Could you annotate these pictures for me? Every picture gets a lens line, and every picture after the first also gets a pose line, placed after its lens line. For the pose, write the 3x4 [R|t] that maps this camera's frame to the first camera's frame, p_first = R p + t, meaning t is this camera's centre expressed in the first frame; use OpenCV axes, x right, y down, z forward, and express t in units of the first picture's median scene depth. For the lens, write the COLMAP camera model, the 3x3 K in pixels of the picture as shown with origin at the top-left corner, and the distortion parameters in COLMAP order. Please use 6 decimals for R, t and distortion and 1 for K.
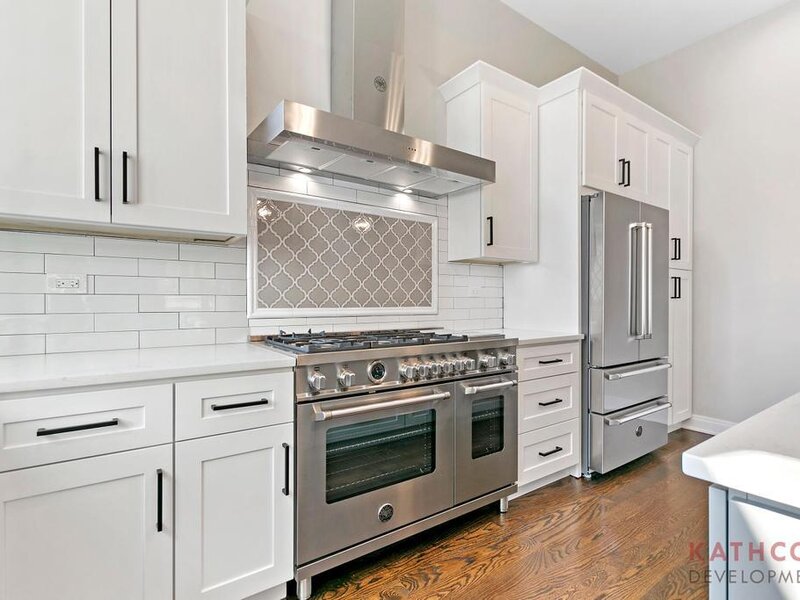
lens RADIAL K [[422.8, 0, 398.8], [0, 422.8, 308.8], [0, 0, 1]] dist [0.023578, -0.000061]
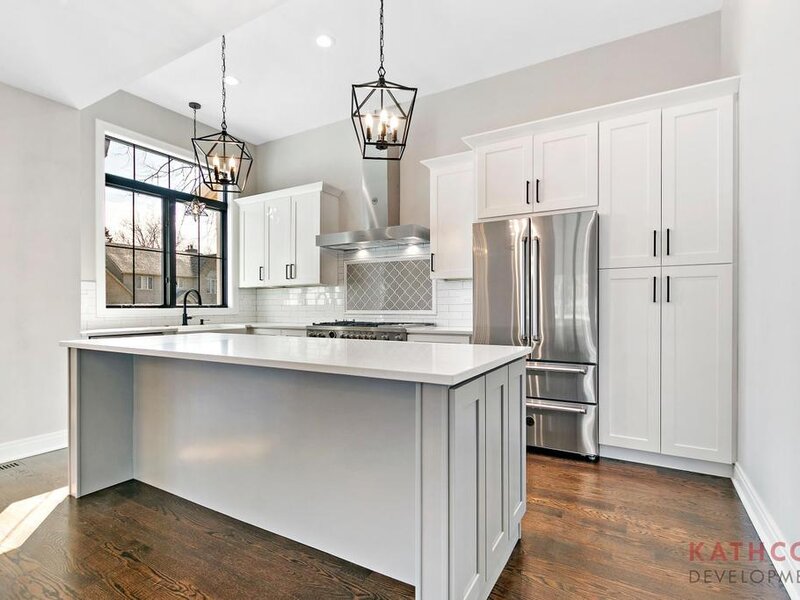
lens RADIAL K [[422.8, 0, 398.8], [0, 422.8, 308.8], [0, 0, 1]] dist [0.023578, -0.000061]
pose [[0.397759, 0.002924, -0.917485, 1.589744], [-0.011341, 0.999934, -0.001730, -0.006667], [0.917420, 0.011093, 0.397766, 0.251181]]
